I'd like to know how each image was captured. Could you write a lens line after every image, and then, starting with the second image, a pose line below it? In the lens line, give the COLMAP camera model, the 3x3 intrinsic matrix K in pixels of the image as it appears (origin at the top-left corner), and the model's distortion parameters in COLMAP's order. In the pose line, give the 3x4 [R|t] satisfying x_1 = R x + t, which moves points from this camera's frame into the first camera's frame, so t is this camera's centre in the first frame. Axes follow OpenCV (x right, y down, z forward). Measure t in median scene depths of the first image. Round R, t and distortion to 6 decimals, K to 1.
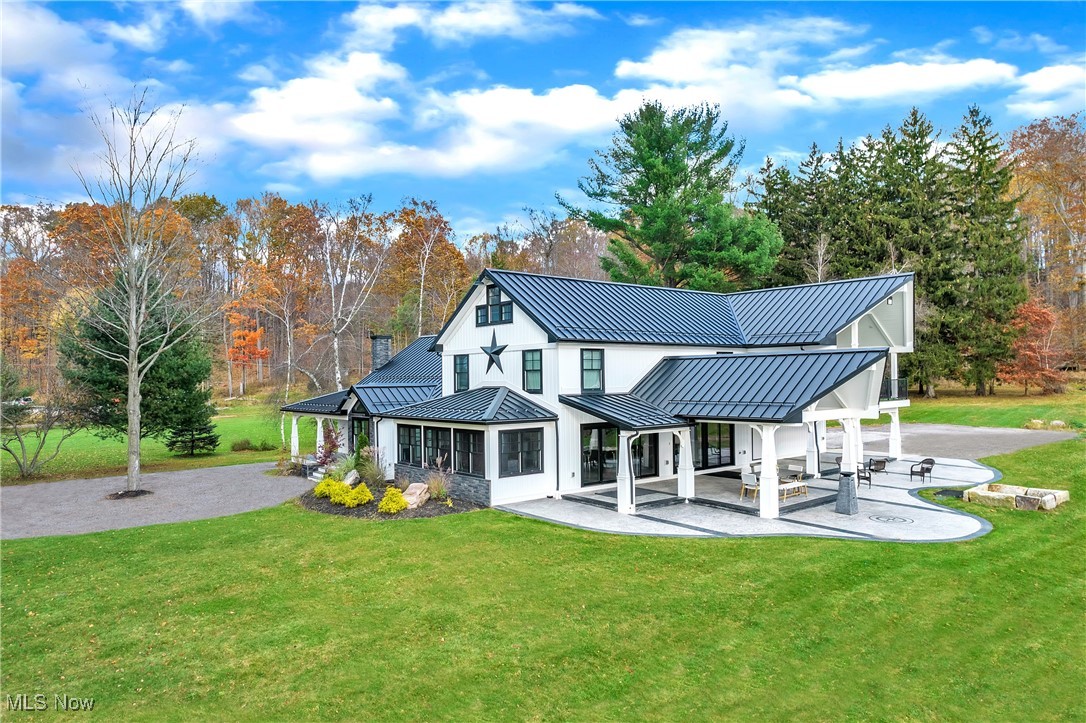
lens RADIAL K [[716.8, 0, 543.2], [0, 716.8, 385.3], [0, 0, 1]] dist [-0.041890, -0.000197]
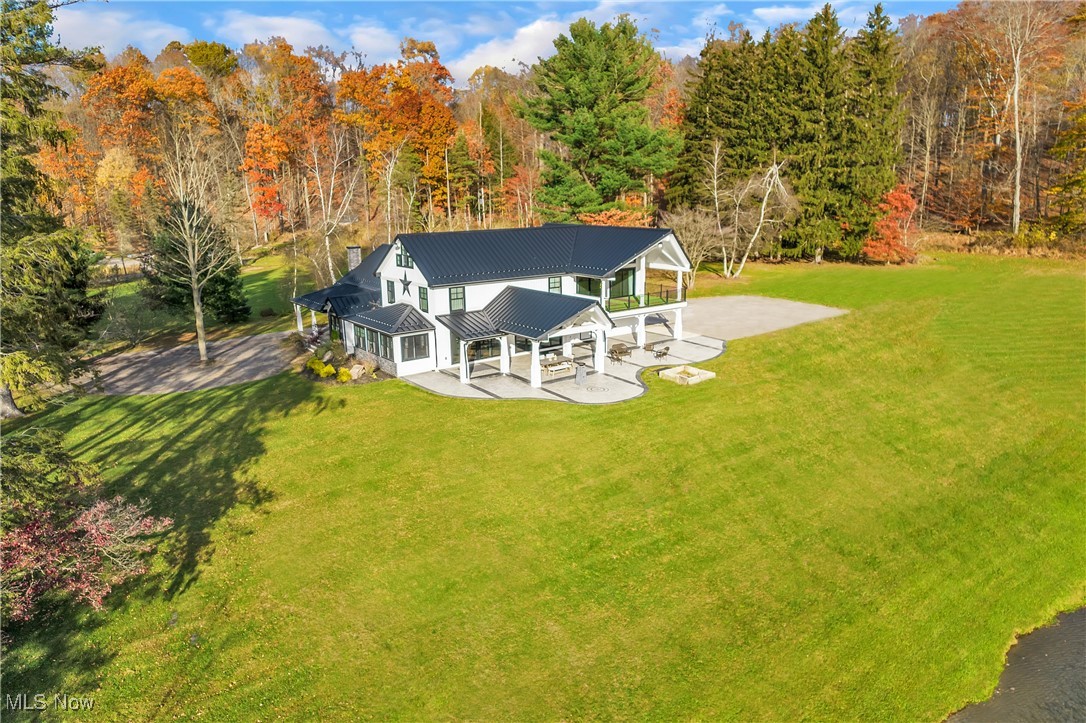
lens RADIAL K [[698.1, 0, 547.9], [0, 698.1, 375.3], [0, 0, 1]] dist [-0.031531, 0.001046]
pose [[0.999563, 0.010772, -0.027521, 0.323939], [-0.003726, 0.969710, 0.244233, -0.246196], [0.029318, -0.244023, 0.969326, -0.659994]]
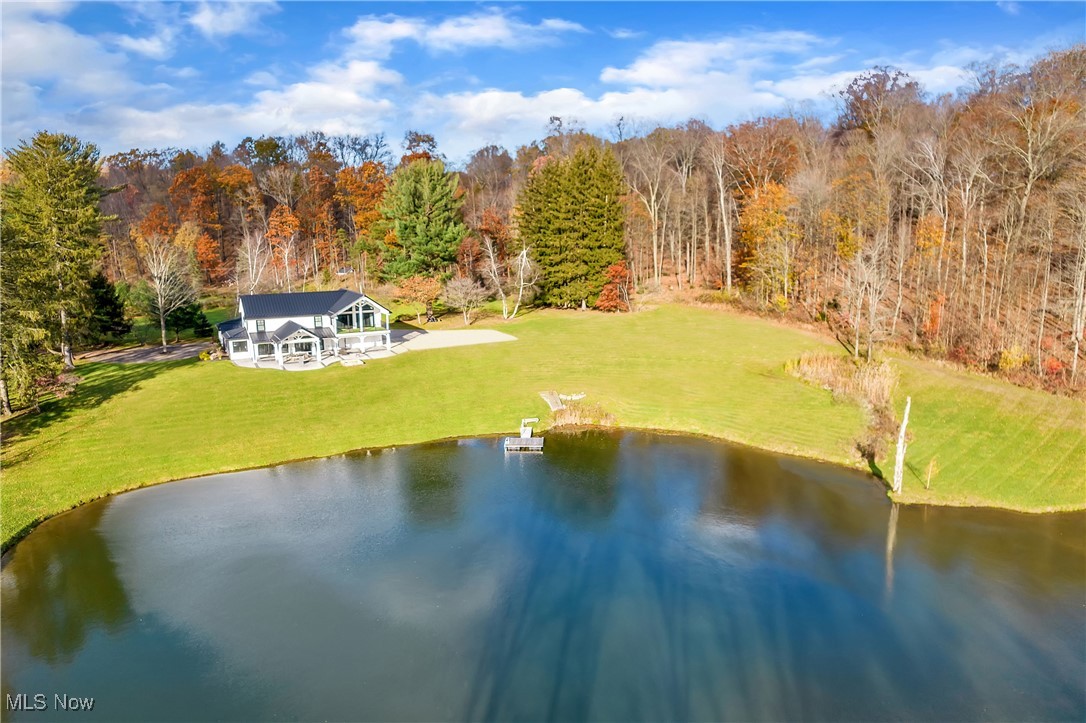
lens RADIAL K [[698.1, 0, 547.9], [0, 698.1, 375.3], [0, 0, 1]] dist [-0.031531, 0.001046]
pose [[0.983394, 0.045678, -0.175643, 2.187652], [-0.009773, 0.979732, 0.200075, -0.504012], [0.181222, -0.195036, 0.963909, -2.306350]]
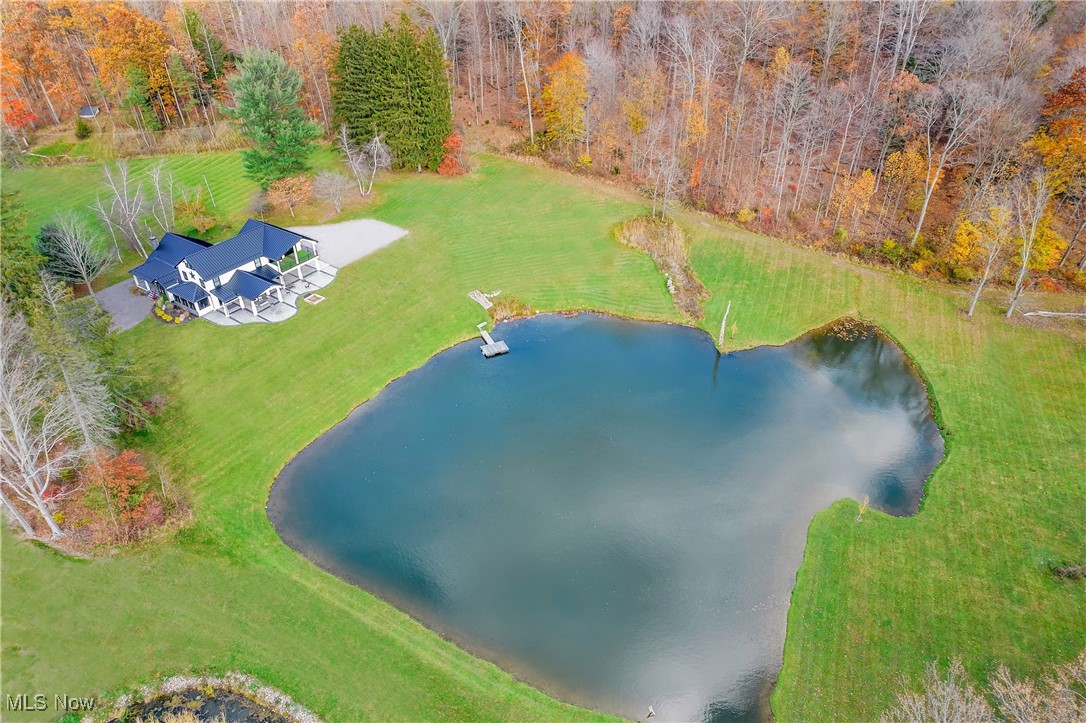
lens RADIAL K [[698.1, 0, 547.9], [0, 698.1, 375.3], [0, 0, 1]] dist [-0.031531, 0.001046]
pose [[0.958001, -0.149554, 0.244677, 0.856205], [-0.020736, 0.814876, 0.579265, -1.982105], [-0.286013, -0.560010, 0.777551, -3.095030]]
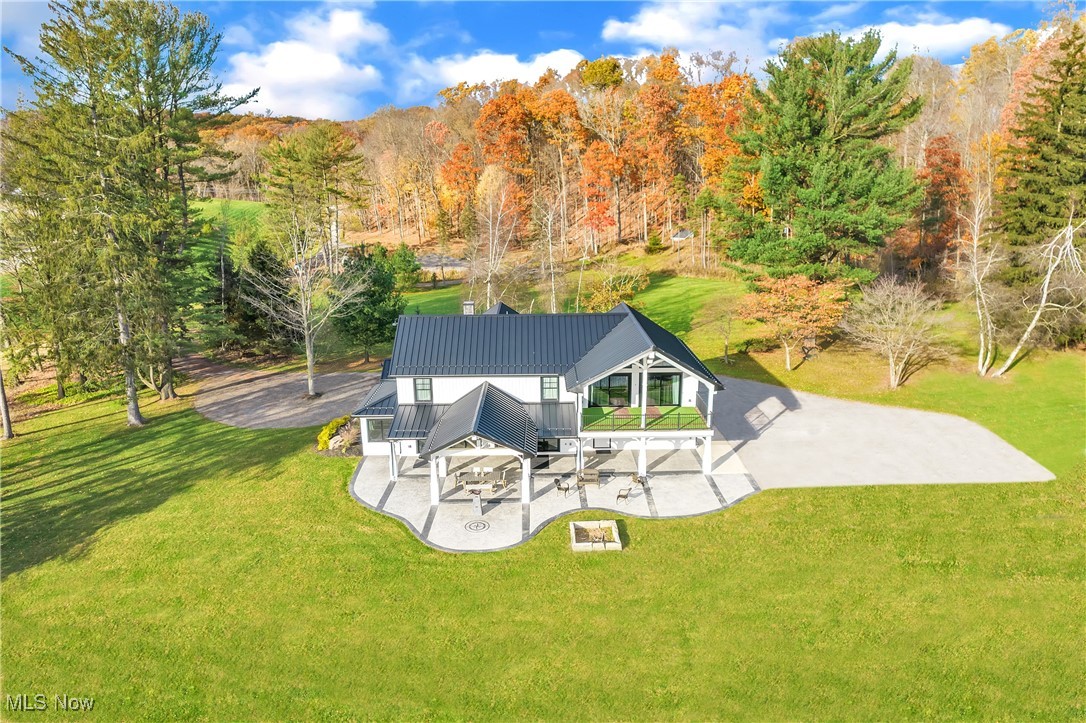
lens RADIAL K [[698.1, 0, 547.9], [0, 698.1, 375.3], [0, 0, 1]] dist [-0.031531, 0.001046]
pose [[0.777086, 0.177256, -0.603919, 1.264512], [-0.009048, 0.962570, 0.270881, -0.495109], [0.629329, -0.205034, 0.749604, -0.068275]]
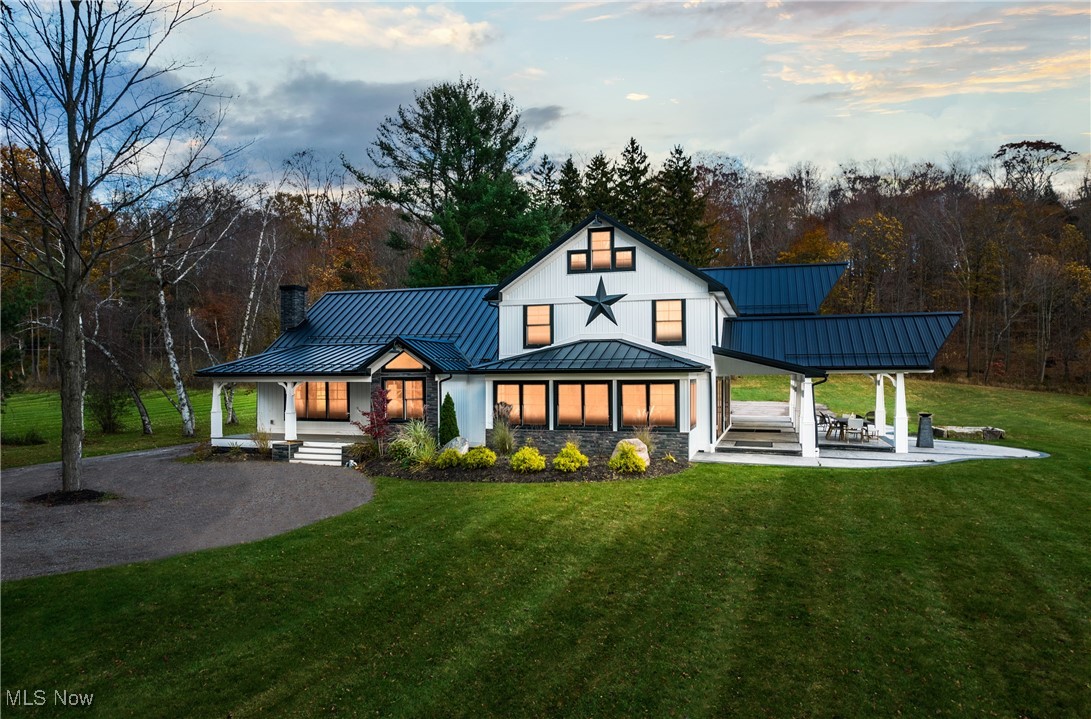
lens RADIAL K [[696.2, 0, 545.3], [0, 696.2, 380.1], [0, 0, 1]] dist [-0.001111, -0.000316]
pose [[0.842690, 0.006965, 0.538354, -0.622723], [-0.001294, 0.999940, -0.010911, 0.065095], [-0.538398, 0.008498, 0.842648, 0.297438]]
